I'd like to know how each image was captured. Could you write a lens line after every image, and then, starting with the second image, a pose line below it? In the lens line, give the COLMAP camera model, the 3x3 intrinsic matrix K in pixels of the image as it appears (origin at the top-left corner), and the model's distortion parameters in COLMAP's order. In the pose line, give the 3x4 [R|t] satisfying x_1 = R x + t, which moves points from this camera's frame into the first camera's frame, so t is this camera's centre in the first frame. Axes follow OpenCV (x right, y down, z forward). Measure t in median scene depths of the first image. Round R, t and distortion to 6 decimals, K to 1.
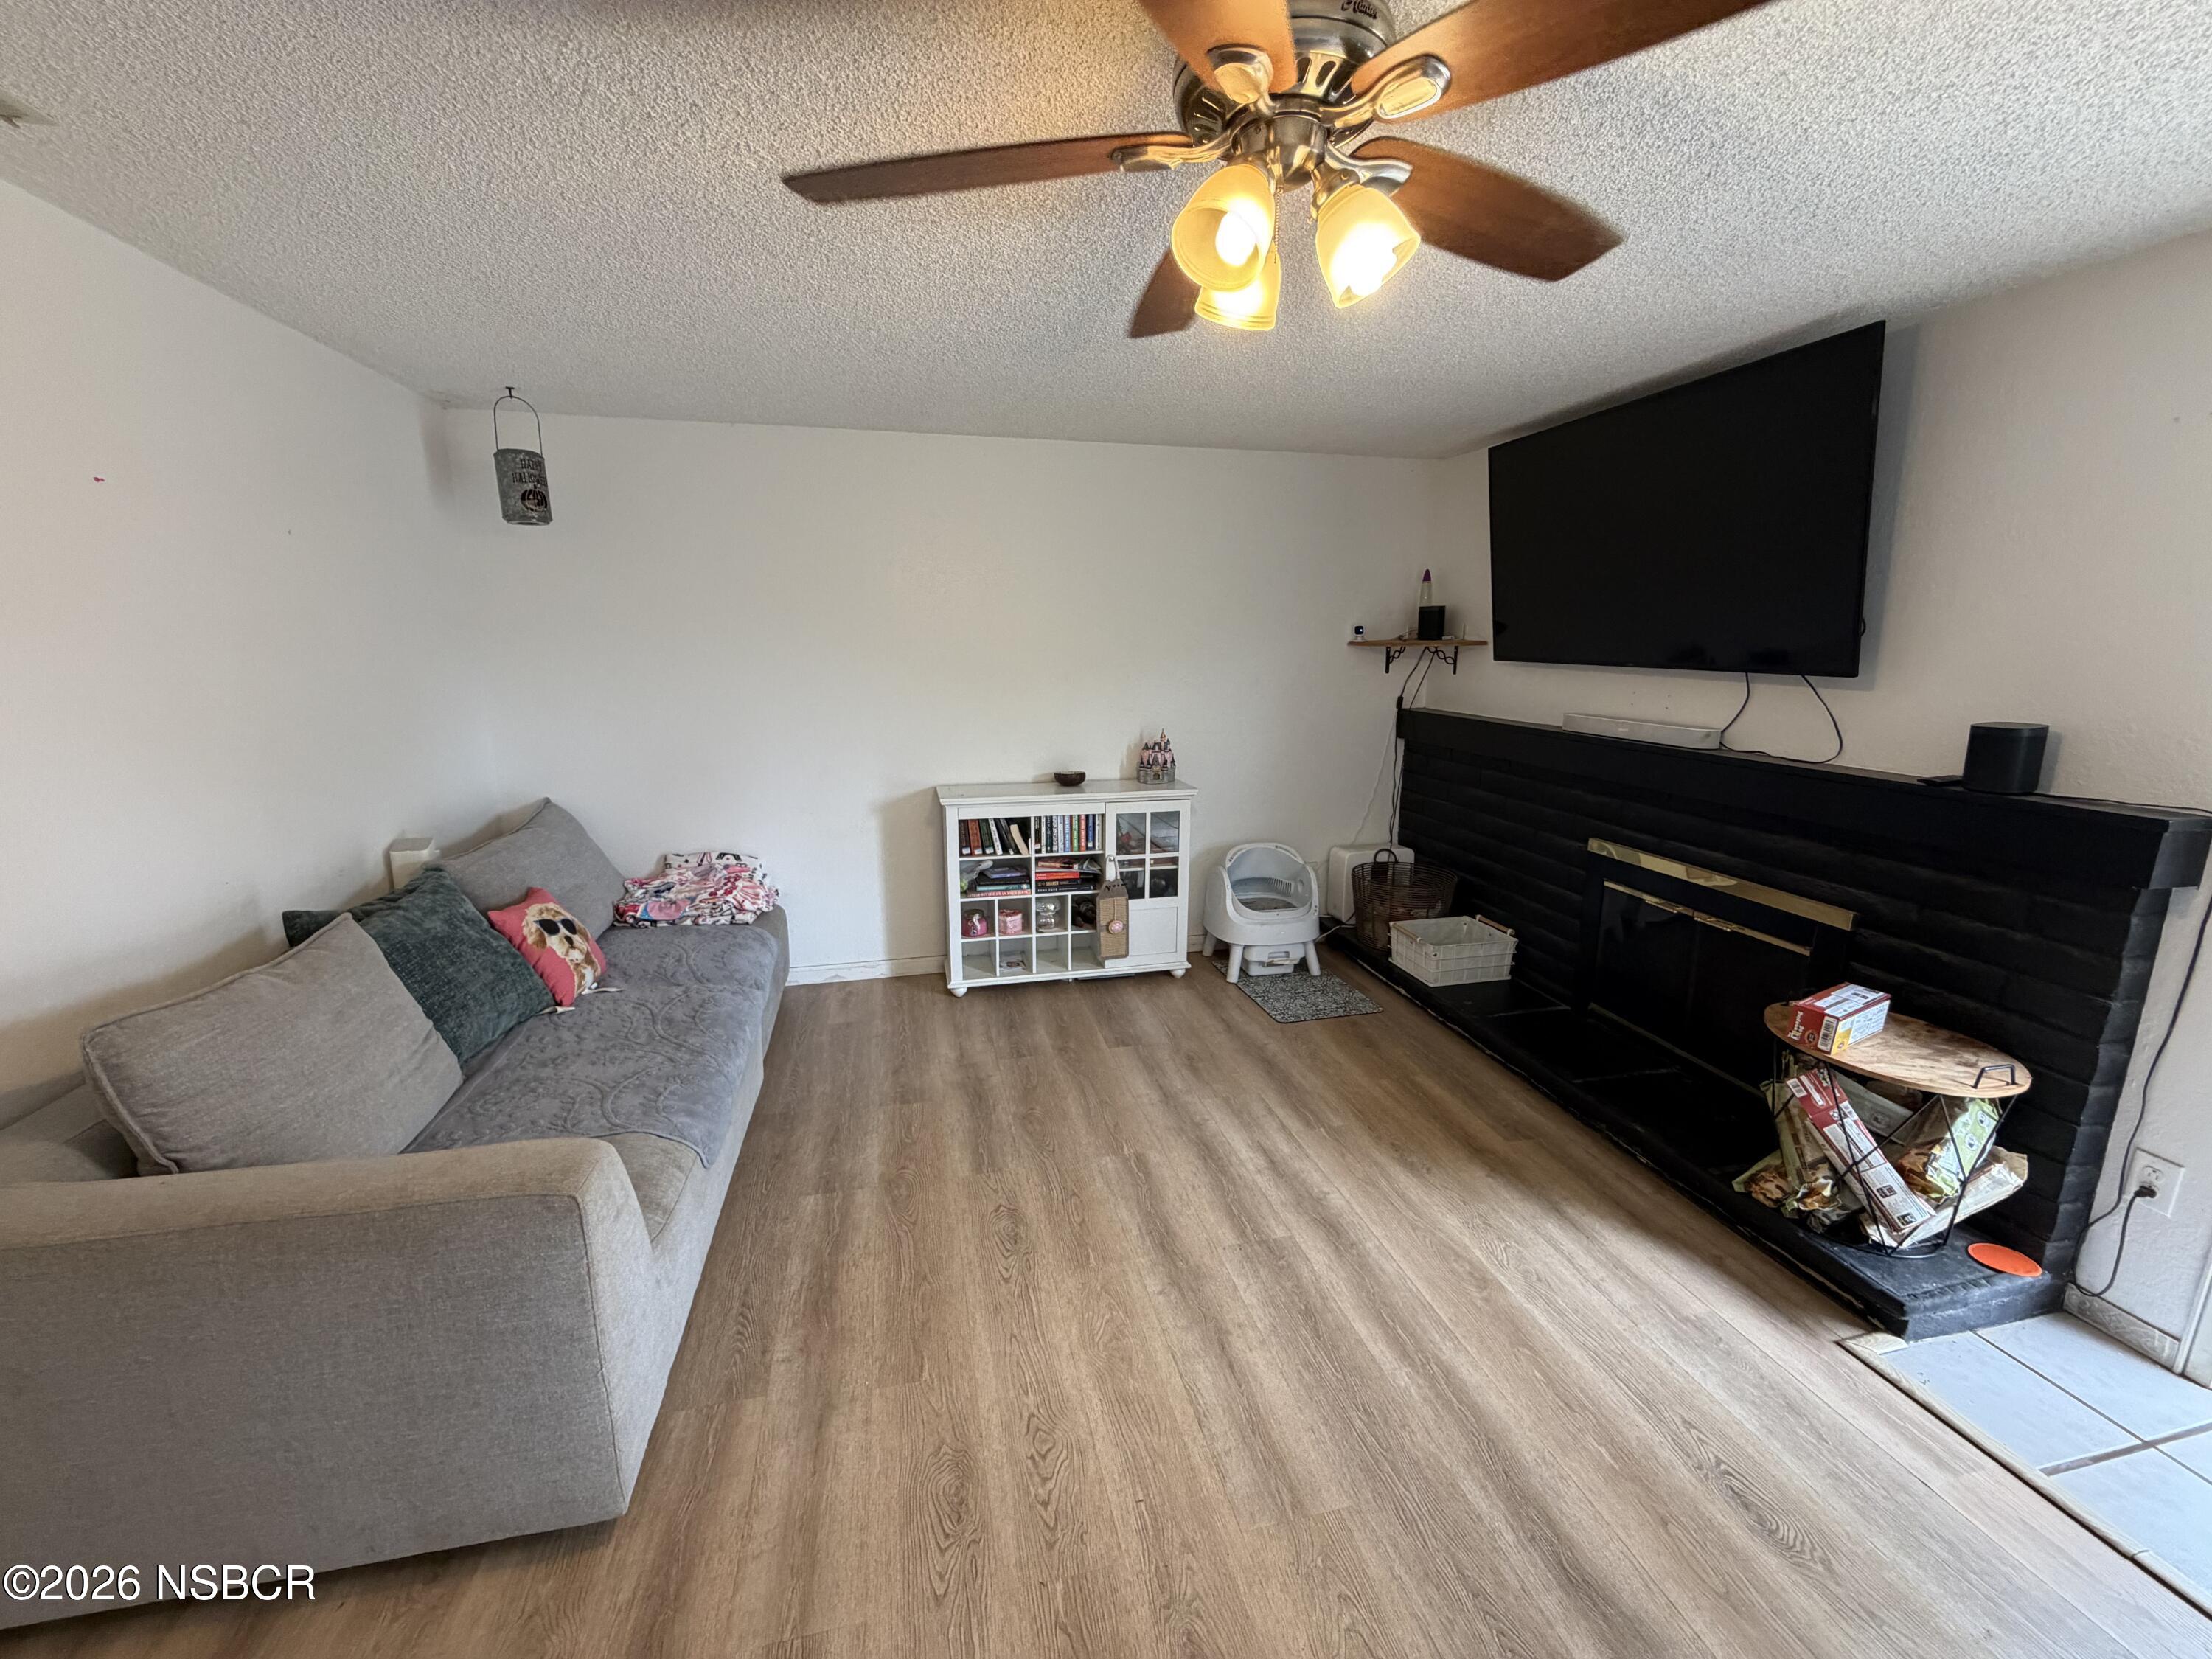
lens RADIAL K [[875.3, 0, 1103.6], [0, 875.3, 837.0], [0, 0, 1]] dist [0.000121, 0.000382]
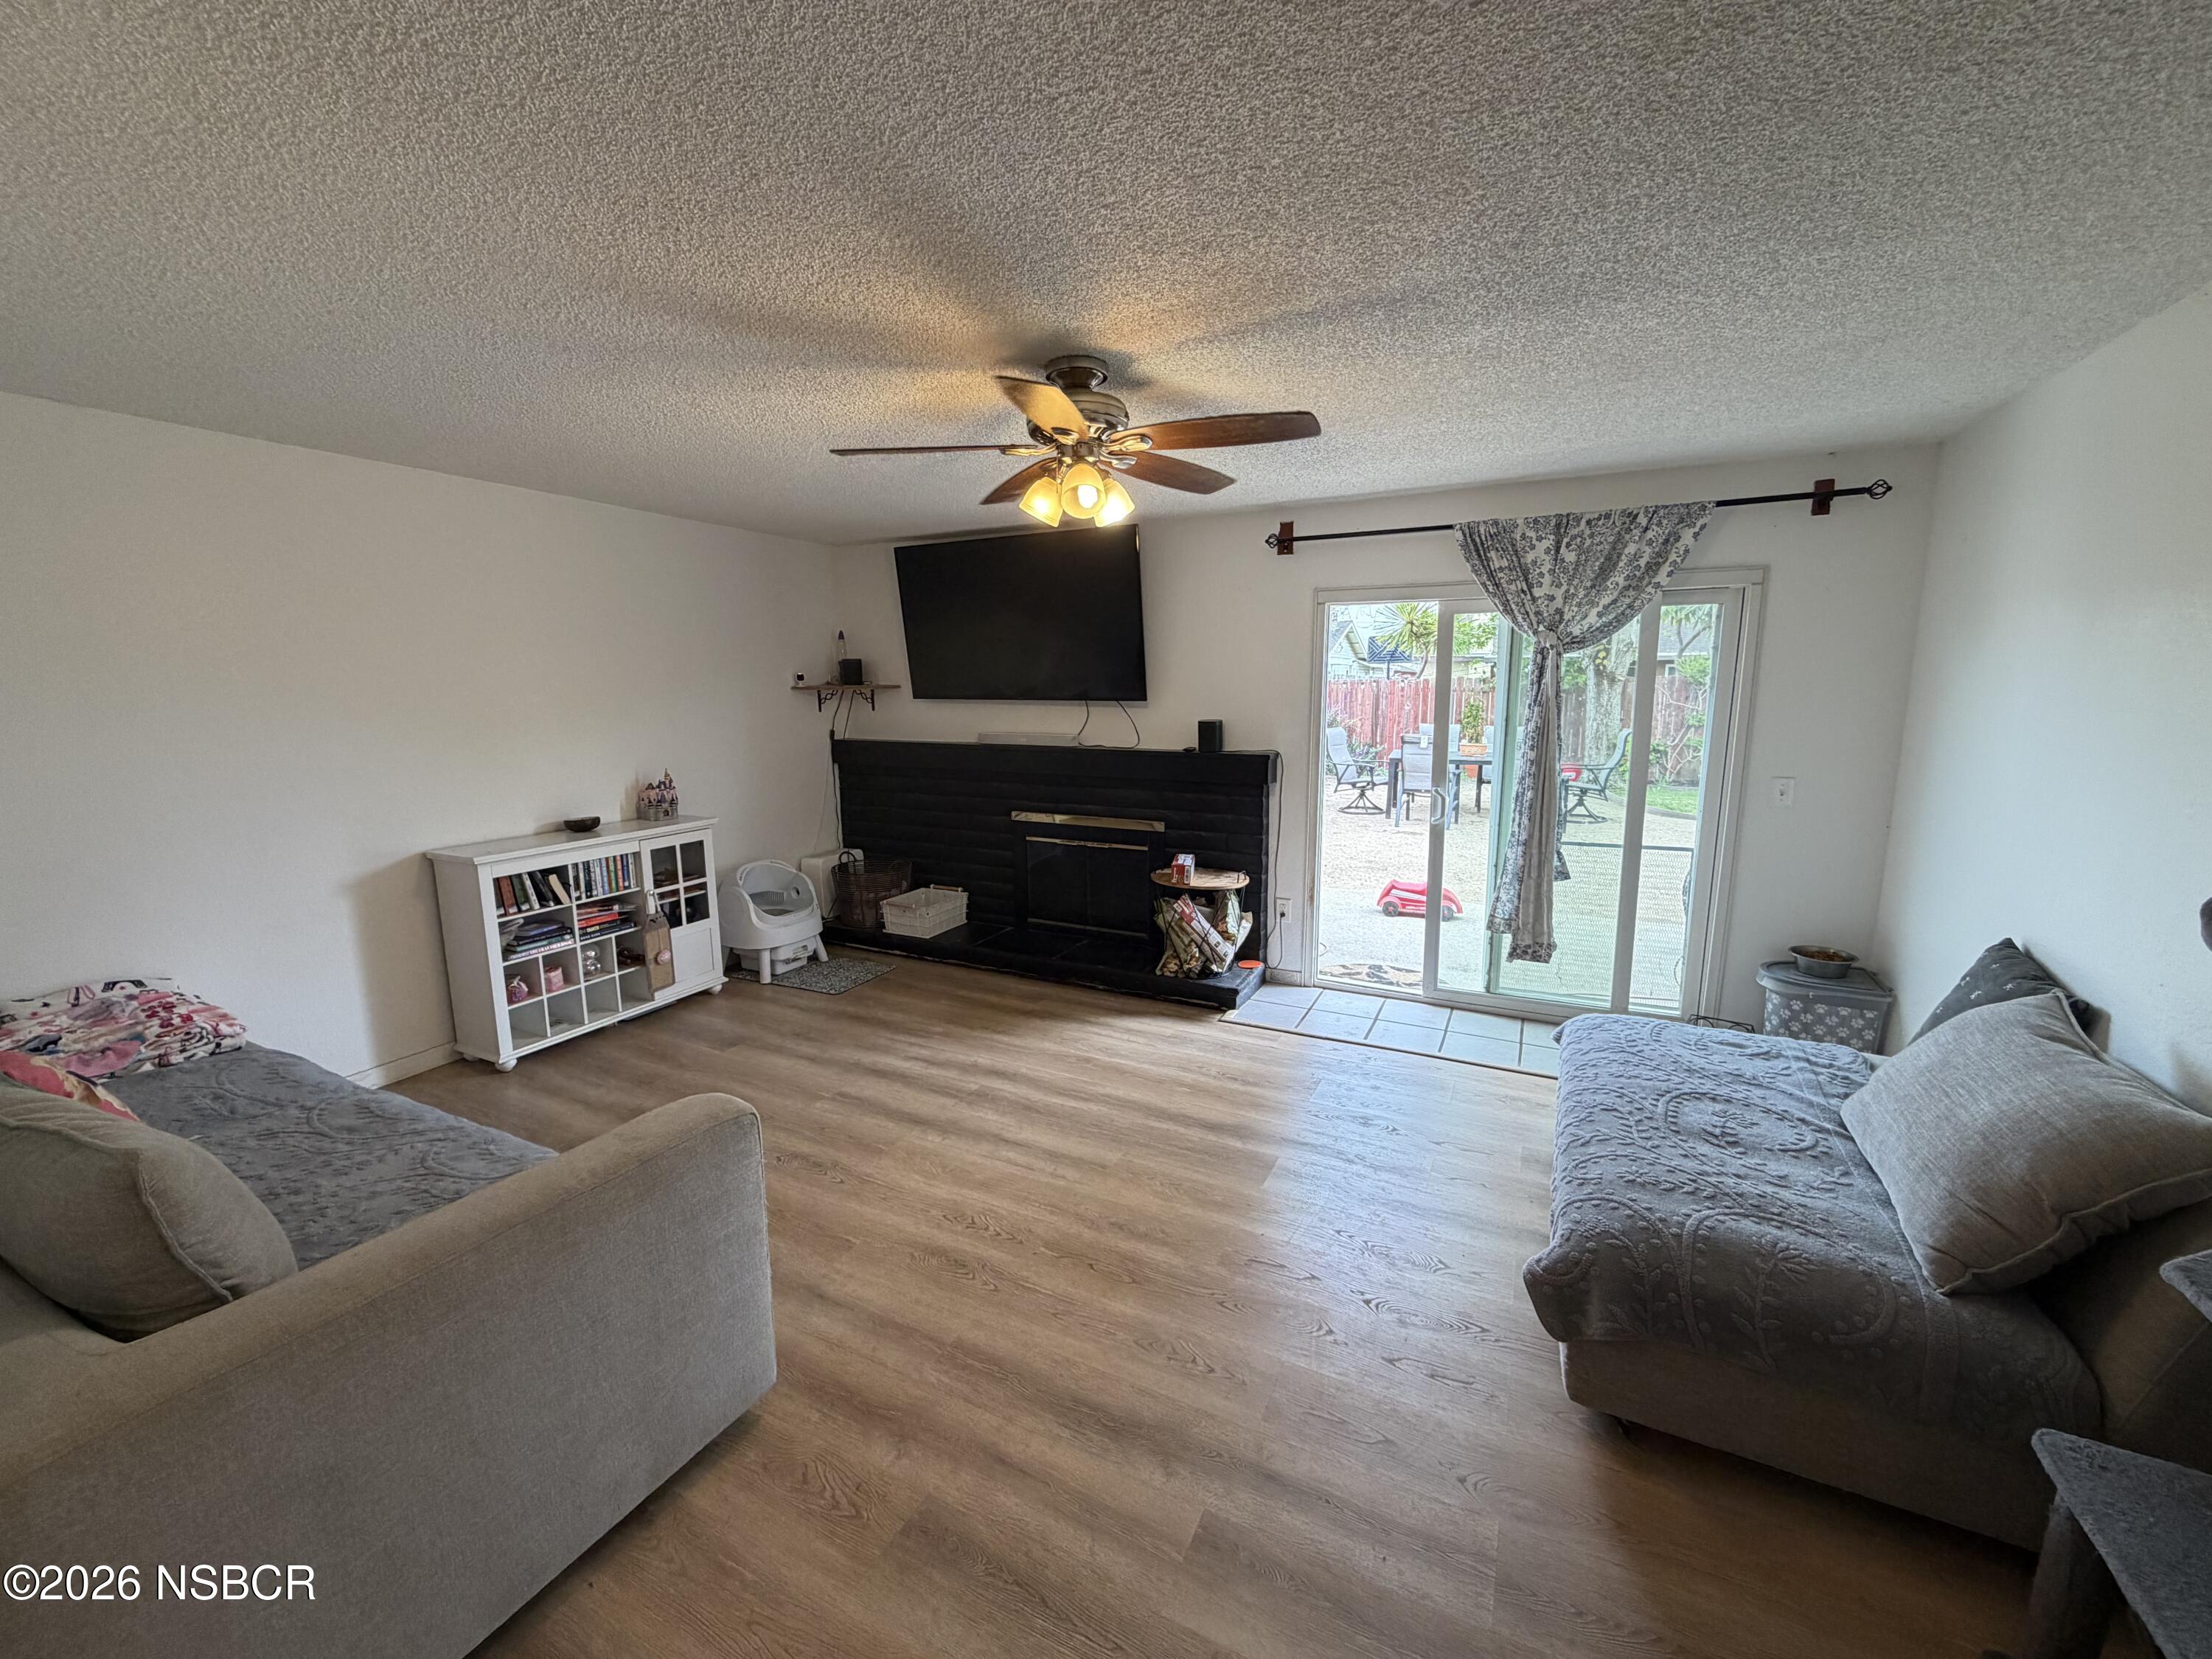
lens RADIAL K [[875.3, 0, 1100.3], [0, 875.3, 830.6], [0, 0, 1]] dist [0.000121, 0.000382]
pose [[0.643920, -0.132875, 0.753466, -0.437782], [0.176468, 0.984044, 0.022726, 0.022995], [-0.744464, 0.118330, 0.657094, -0.102295]]
